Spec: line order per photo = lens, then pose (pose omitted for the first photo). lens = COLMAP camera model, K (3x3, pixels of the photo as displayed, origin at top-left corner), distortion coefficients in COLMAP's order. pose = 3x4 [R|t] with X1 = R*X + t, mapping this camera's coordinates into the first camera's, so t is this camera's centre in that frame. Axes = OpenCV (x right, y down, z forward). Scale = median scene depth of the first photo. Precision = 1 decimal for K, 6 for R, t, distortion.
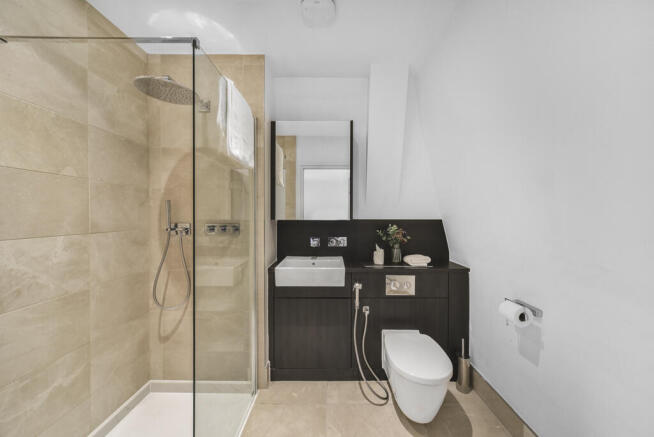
lens RADIAL K [[233.0, 0, 323.9], [0, 233.0, 212.5], [0, 0, 1]] dist [0.001834, 0.000047]
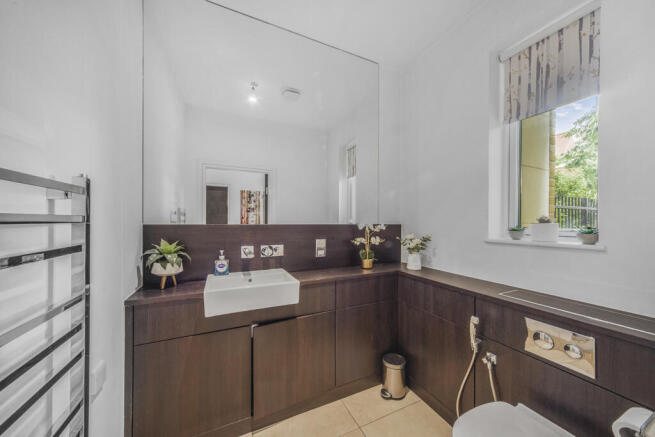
lens RADIAL K [[233.4, 0, 328.8], [0, 233.4, 219.3], [0, 0, 1]] dist [0.001834, 0.000047]
pose [[0.894254, 0.008011, 0.447489, -0.141050], [-0.011294, 0.999925, 0.004668, 0.005254], [-0.447418, -0.009228, 0.894277, 0.149828]]
